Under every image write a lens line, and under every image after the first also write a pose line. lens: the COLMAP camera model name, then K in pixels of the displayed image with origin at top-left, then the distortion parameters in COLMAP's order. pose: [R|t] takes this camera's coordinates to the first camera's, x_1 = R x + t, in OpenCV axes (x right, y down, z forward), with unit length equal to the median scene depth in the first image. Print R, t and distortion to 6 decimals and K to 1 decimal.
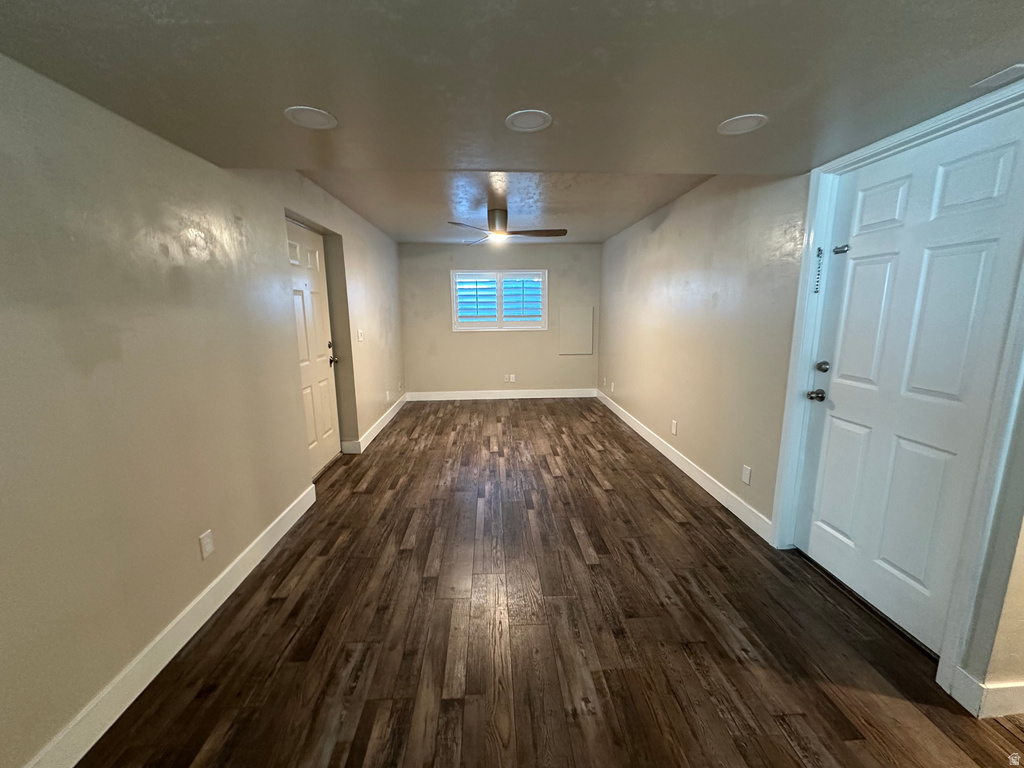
lens RADIAL K [[405.3, 0, 513.0], [0, 405.3, 385.3], [0, 0, 1]] dist [0.002751, -0.000893]
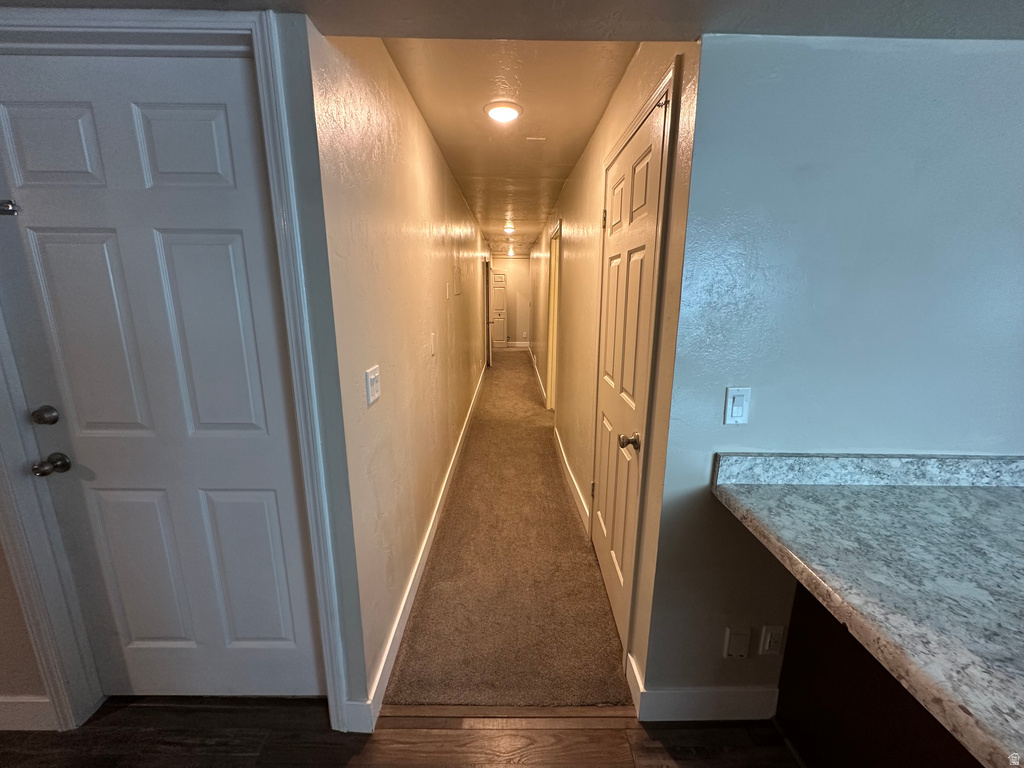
lens RADIAL K [[405.3, 0, 514.7], [0, 405.3, 384.6], [0, 0, 1]] dist [0.002751, -0.000893]
pose [[0.048189, -0.207808, 0.976982, 0.252585], [0.172299, 0.965185, 0.196800, -0.089920], [-0.983865, 0.158849, 0.082316, 0.303765]]
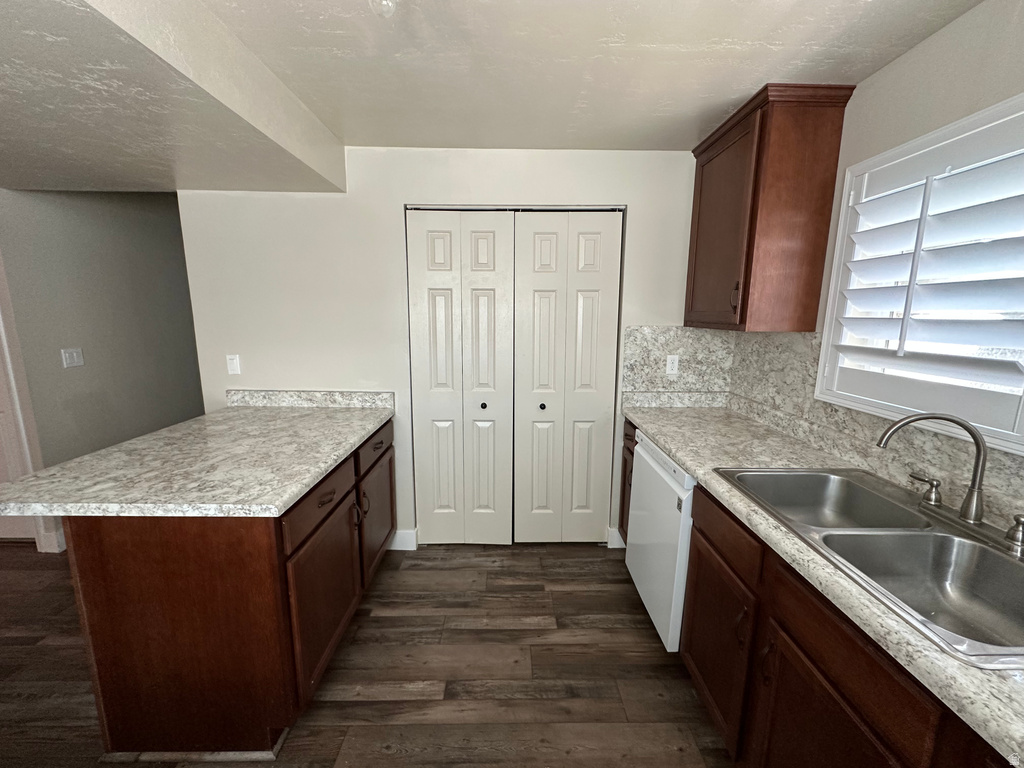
lens RADIAL K [[405.3, 0, 512.3], [0, 405.3, 382.8], [0, 0, 1]] dist [0.002751, -0.000893]
pose [[0.040133, -0.157570, 0.986692, -0.273279], [0.170683, 0.974055, 0.148610, 0.121982], [-0.984508, 0.162447, 0.065986, -0.795989]]
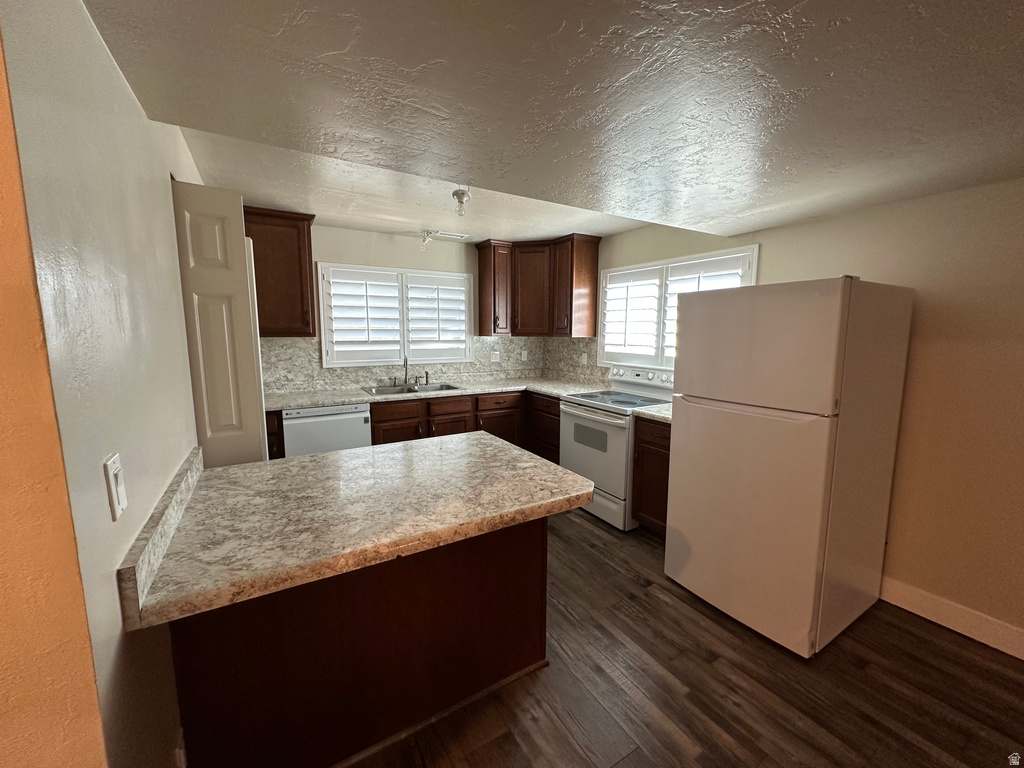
lens RADIAL K [[405.3, 0, 509.2], [0, 405.3, 381.5], [0, 0, 1]] dist [0.002751, -0.000893]
pose [[-0.885383, 0.066419, -0.460093, 0.672222], [-0.077241, 0.954962, 0.286499, -0.120364], [0.458400, 0.289199, -0.840377, 0.498948]]
